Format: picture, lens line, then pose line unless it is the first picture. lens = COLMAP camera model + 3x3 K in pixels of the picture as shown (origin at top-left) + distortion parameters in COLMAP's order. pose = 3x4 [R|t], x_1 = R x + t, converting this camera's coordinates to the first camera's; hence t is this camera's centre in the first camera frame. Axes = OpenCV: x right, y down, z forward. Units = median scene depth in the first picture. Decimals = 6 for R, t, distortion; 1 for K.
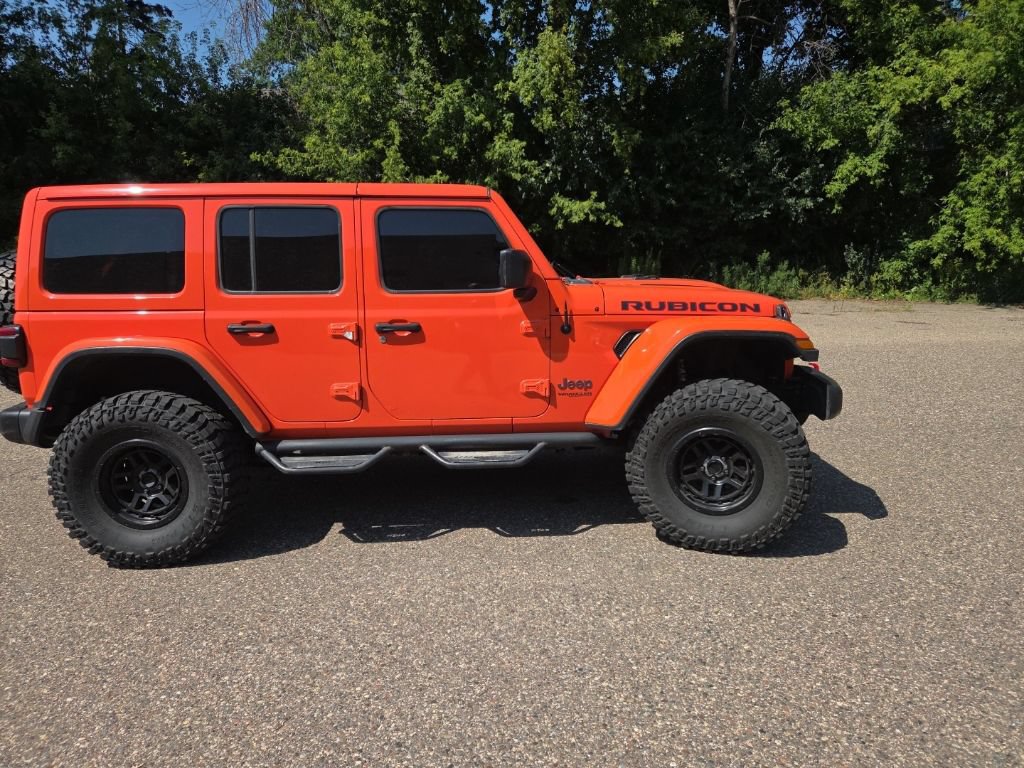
lens RADIAL K [[683.8, 0, 508.8], [0, 683.8, 383.0], [0, 0, 1]] dist [0.071322, -0.054783]
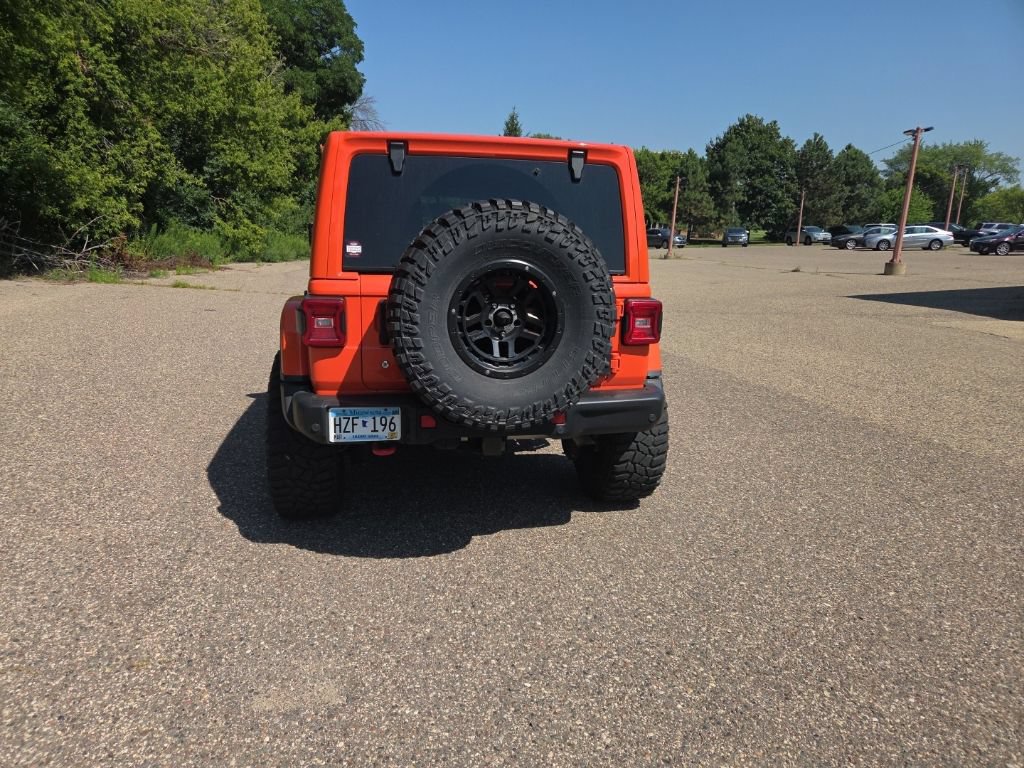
lens RADIAL K [[683.8, 0, 499.1], [0, 683.8, 385.5], [0, 0, 1]] dist [0.071322, -0.054783]
pose [[-0.178158, -0.191881, 0.965112, -1.541934], [0.156940, 0.962707, 0.220374, -0.199893], [-0.971406, 0.190727, -0.141400, 1.323177]]
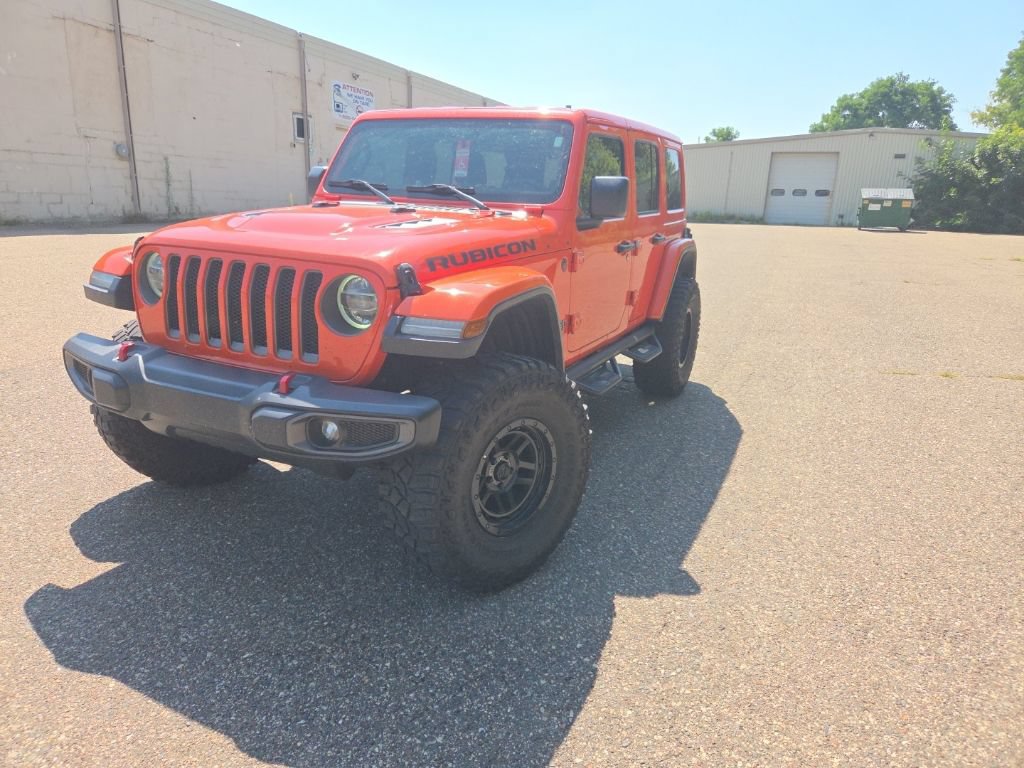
lens RADIAL K [[683.8, 0, 500.8], [0, 683.8, 387.9], [0, 0, 1]] dist [0.071322, -0.054783]
pose [[-0.439536, 0.259220, -0.860007, 0.941883], [-0.187406, 0.909916, 0.370044, -0.326442], [0.878457, 0.323818, -0.351362, 1.705590]]
